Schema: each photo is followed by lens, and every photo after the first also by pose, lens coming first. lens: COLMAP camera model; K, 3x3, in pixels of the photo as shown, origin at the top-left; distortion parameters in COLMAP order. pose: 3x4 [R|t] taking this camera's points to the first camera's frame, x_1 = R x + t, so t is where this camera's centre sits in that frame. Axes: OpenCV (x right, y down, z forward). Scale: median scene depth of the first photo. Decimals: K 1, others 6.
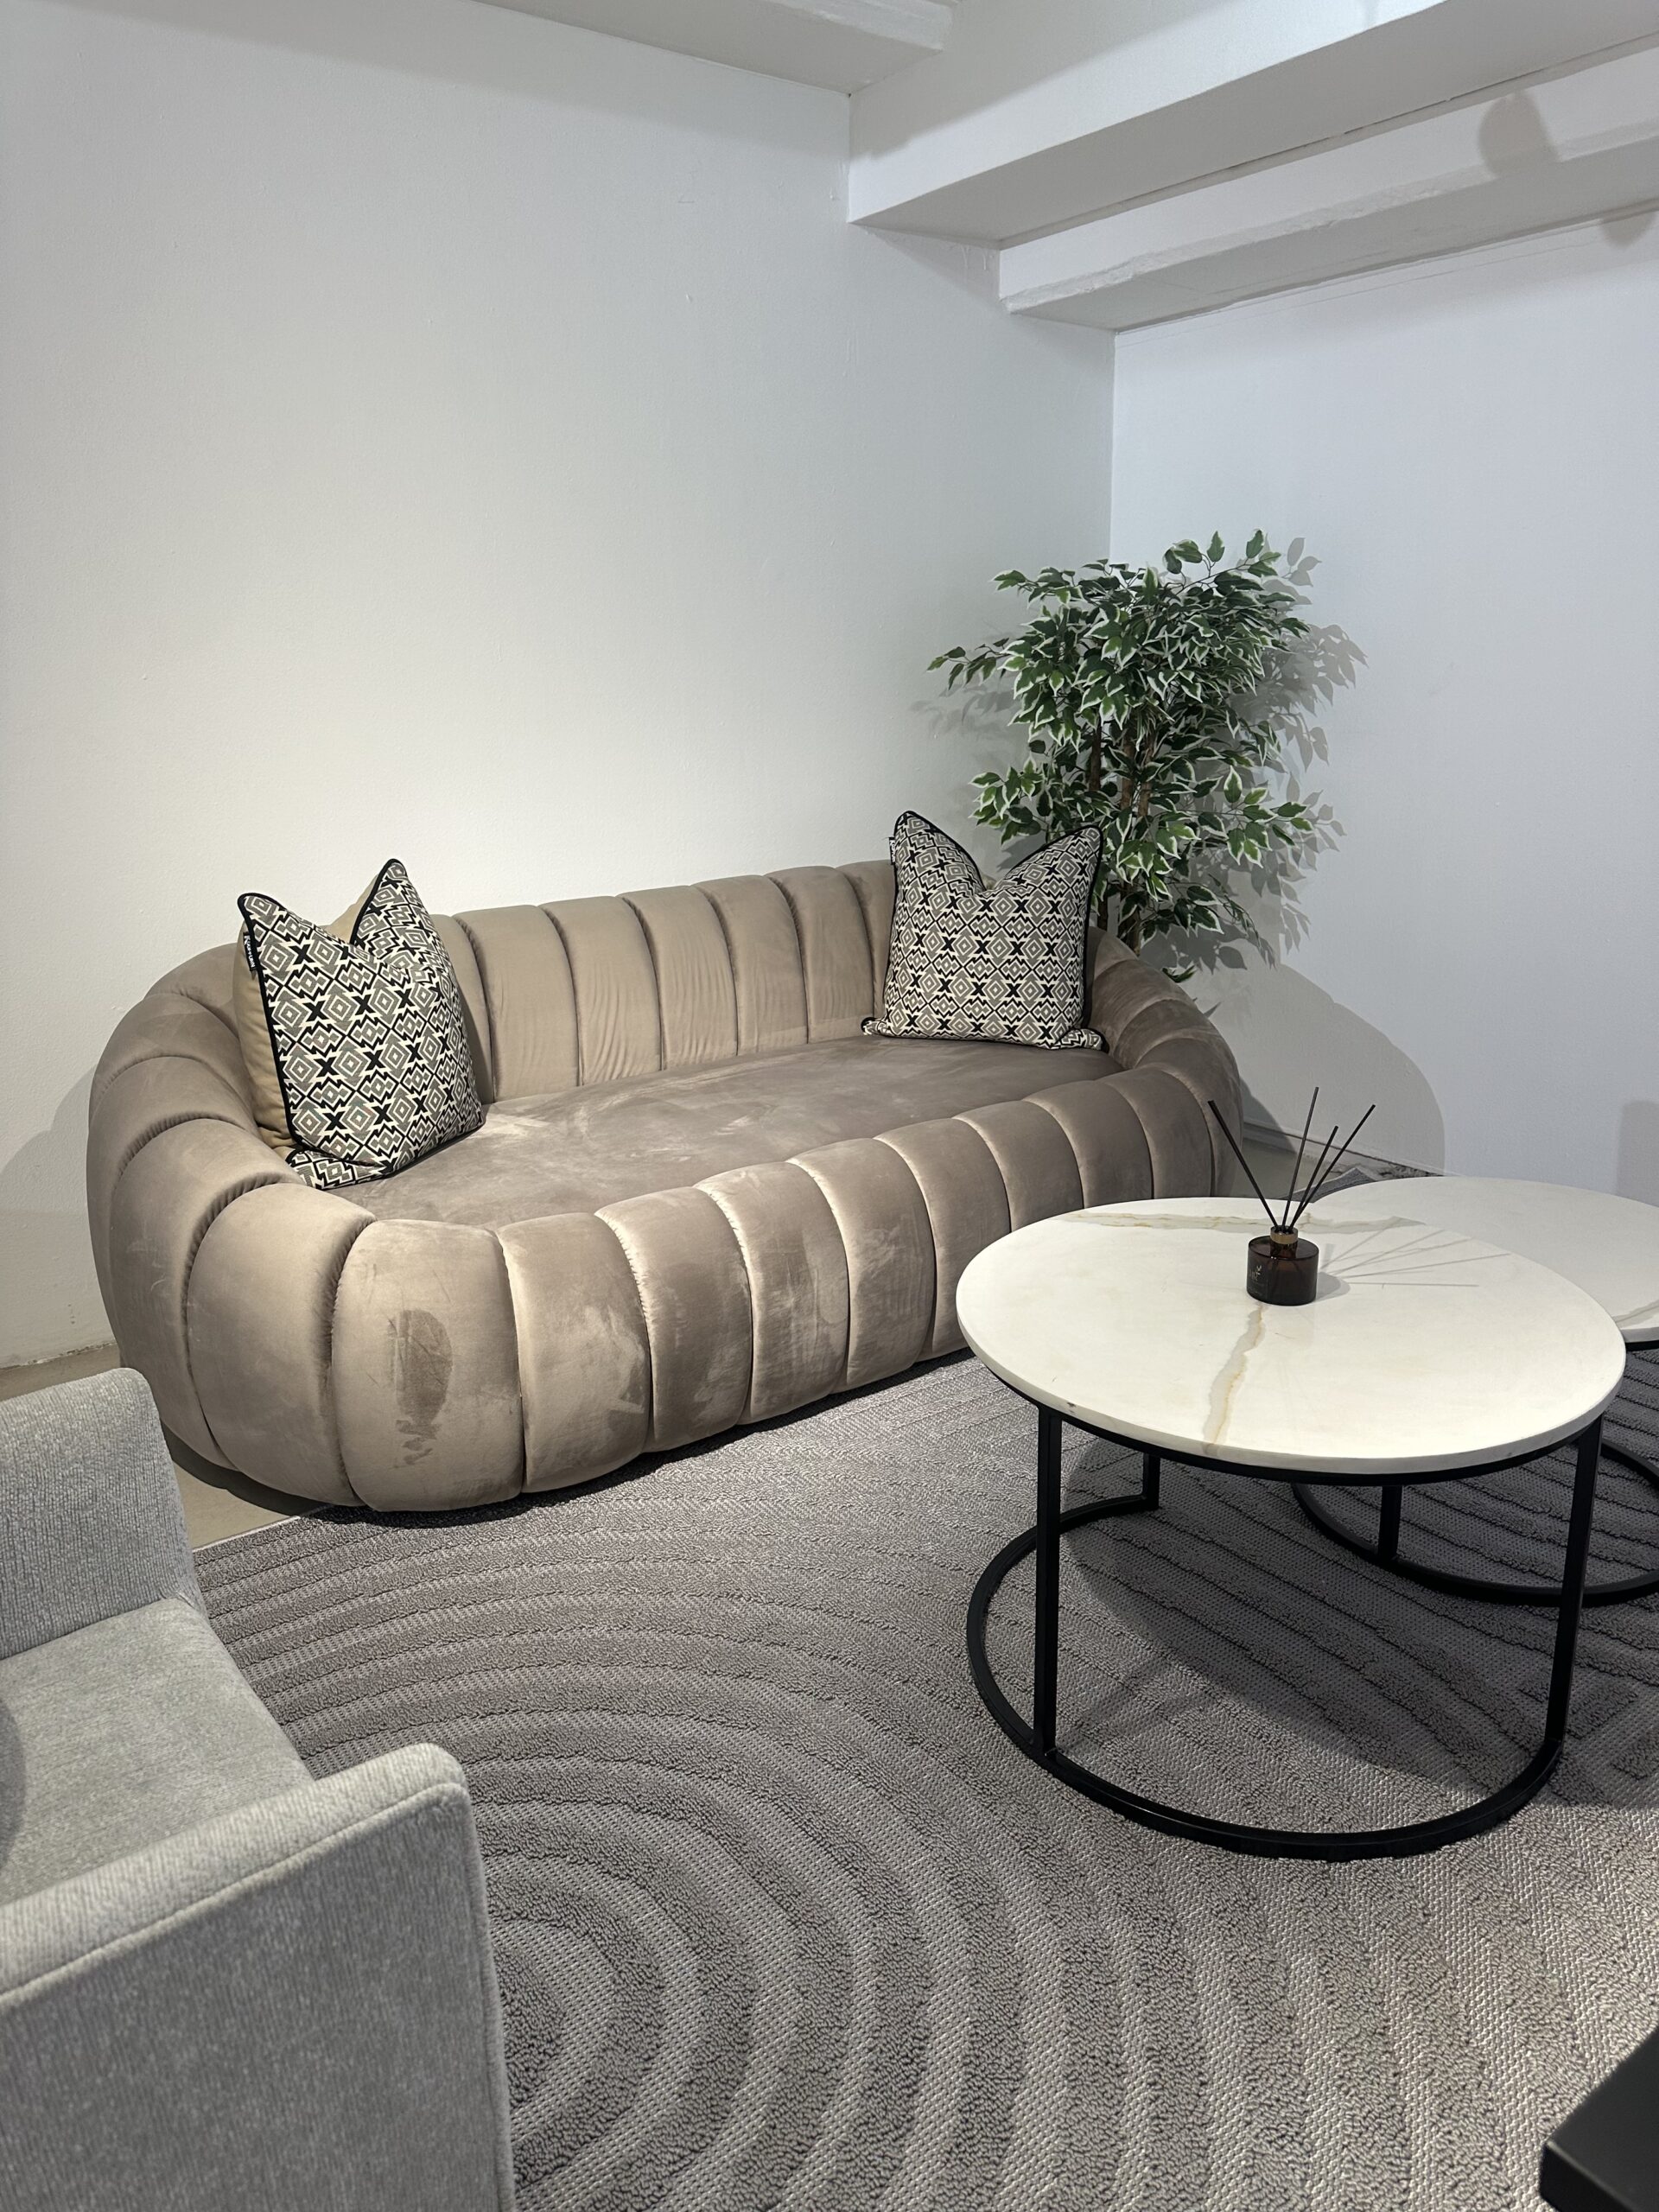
lens RADIAL K [[1570.8, 0, 832.4], [0, 1570.8, 1116.1], [0, 0, 1]] dist [0.006978, -0.013587]
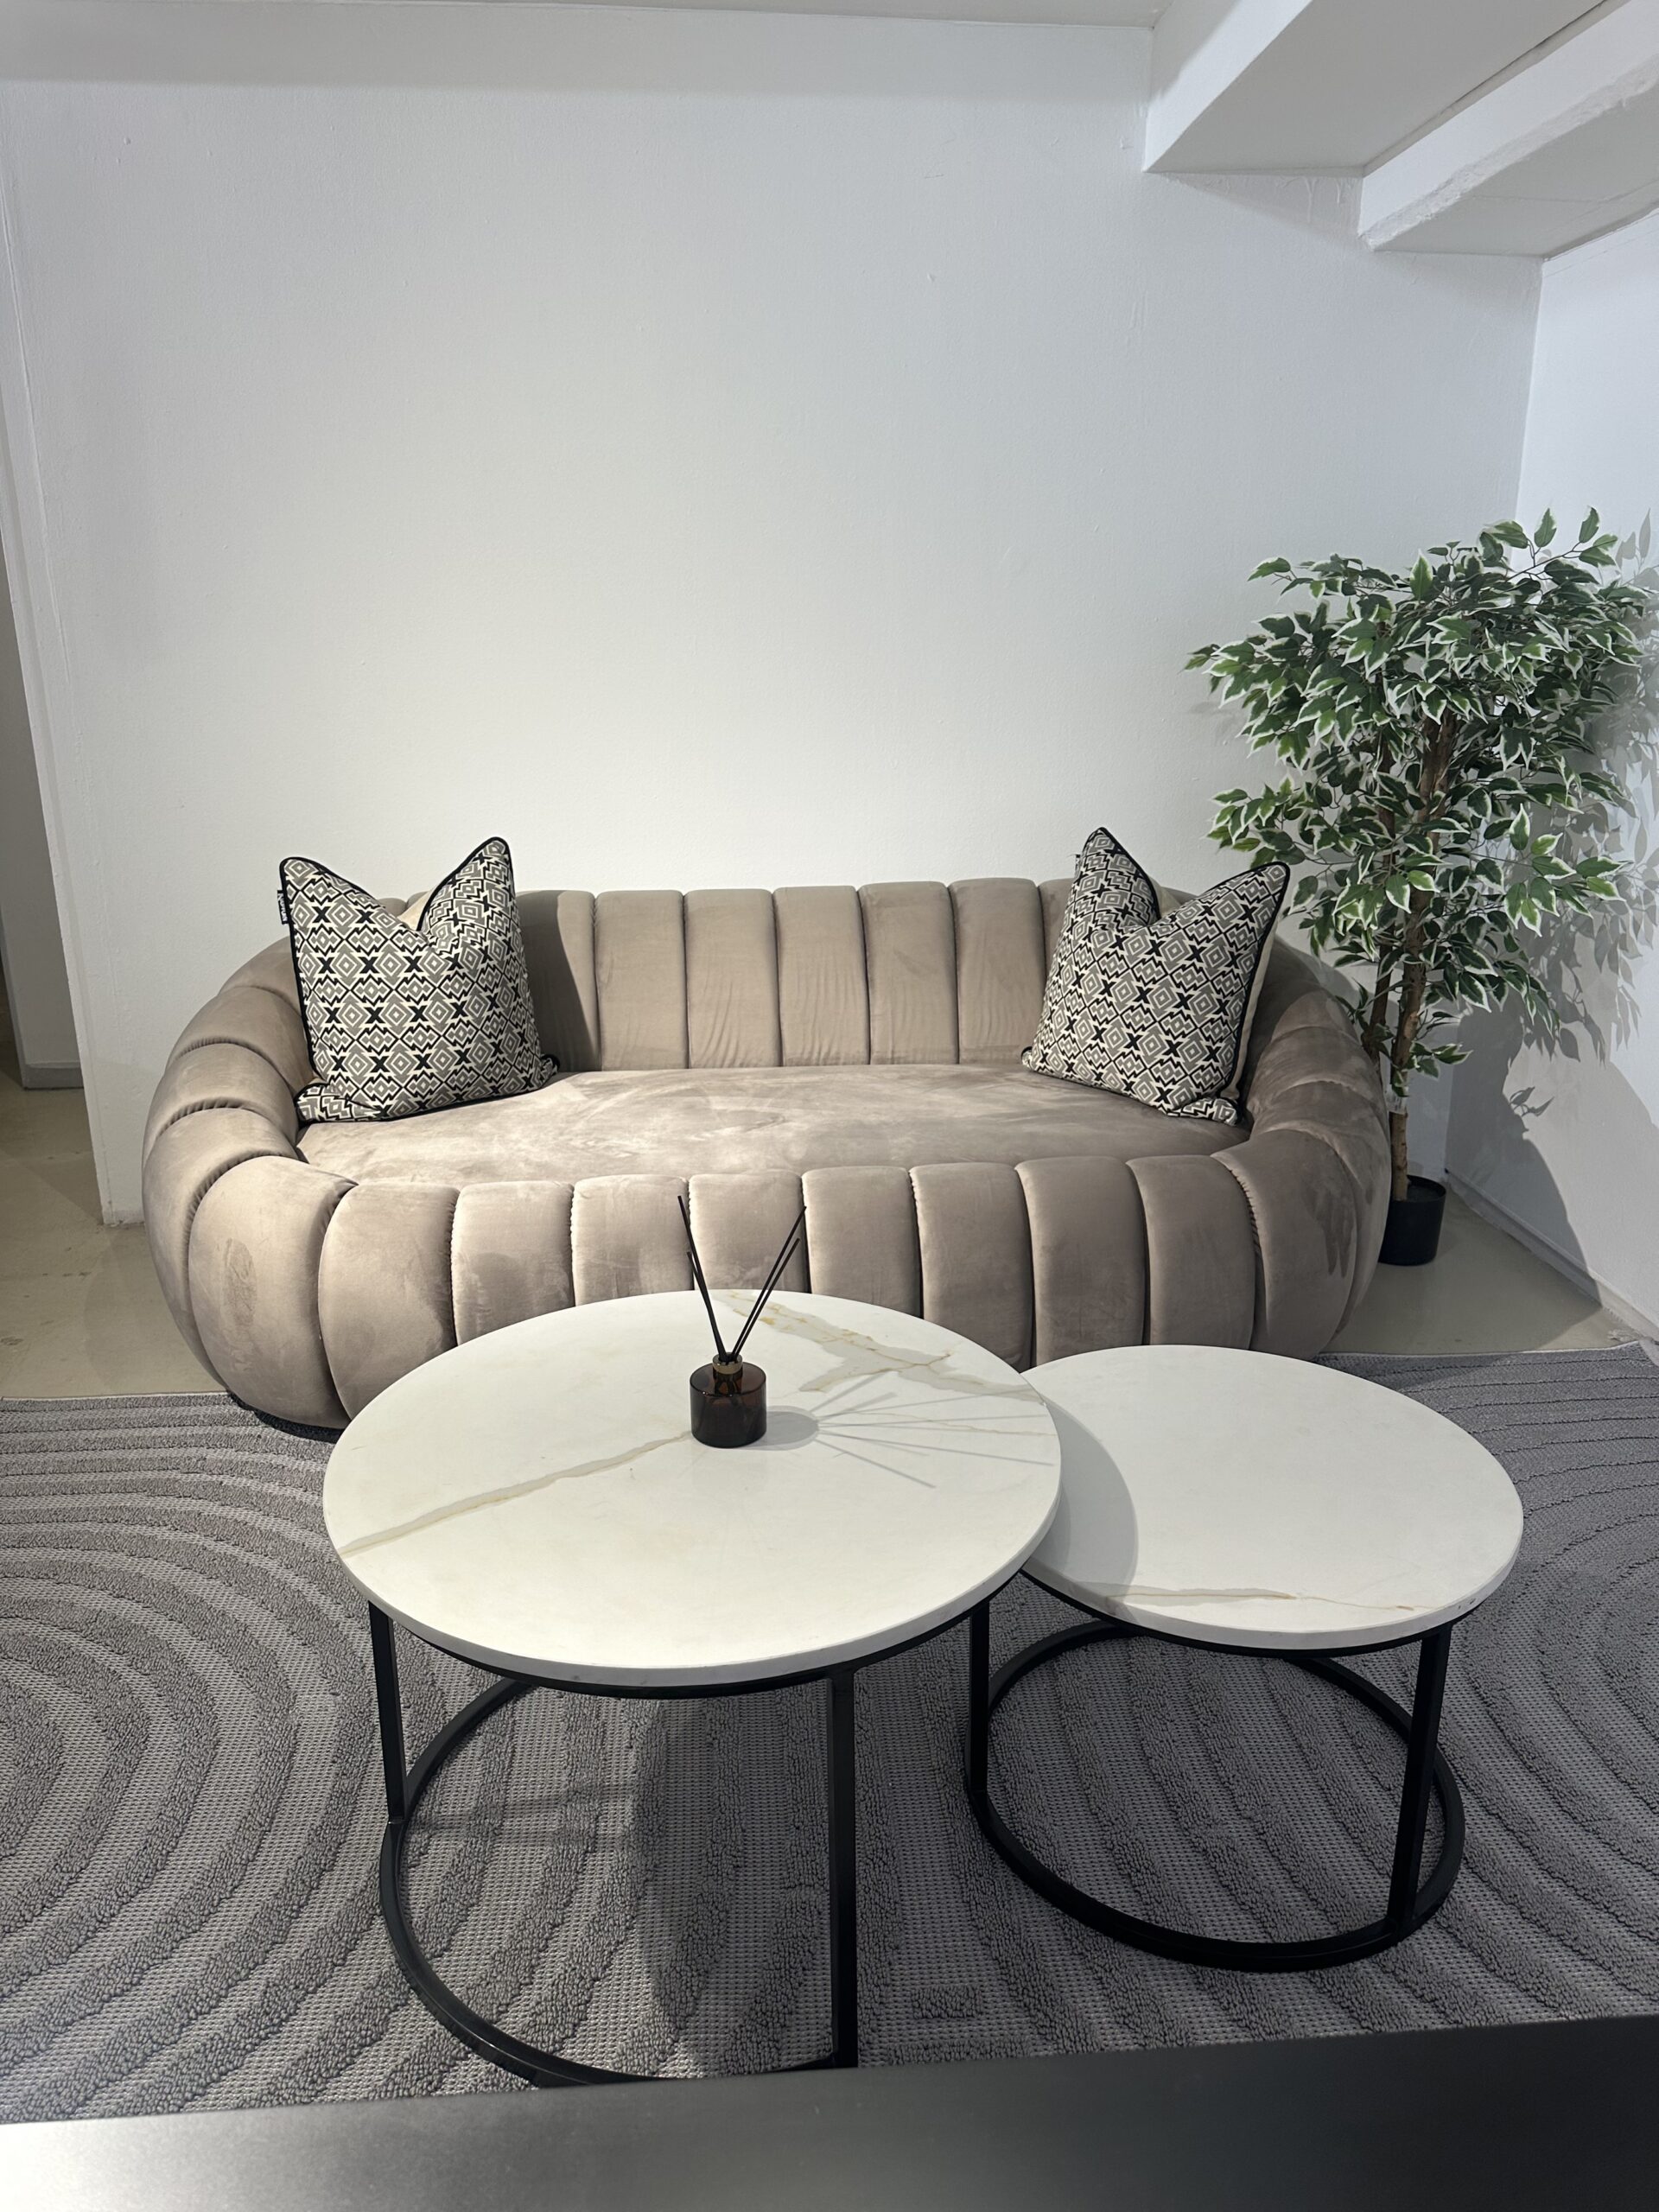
lens RADIAL K [[1570.8, 0, 826.4], [0, 1570.8, 1101.4], [0, 0, 1]] dist [0.006978, -0.013587]
pose [[0.844705, 0.172281, -0.506747, 0.410161], [-0.163197, 0.984599, 0.062702, -0.072166], [0.509745, 0.029734, 0.859812, 0.151655]]
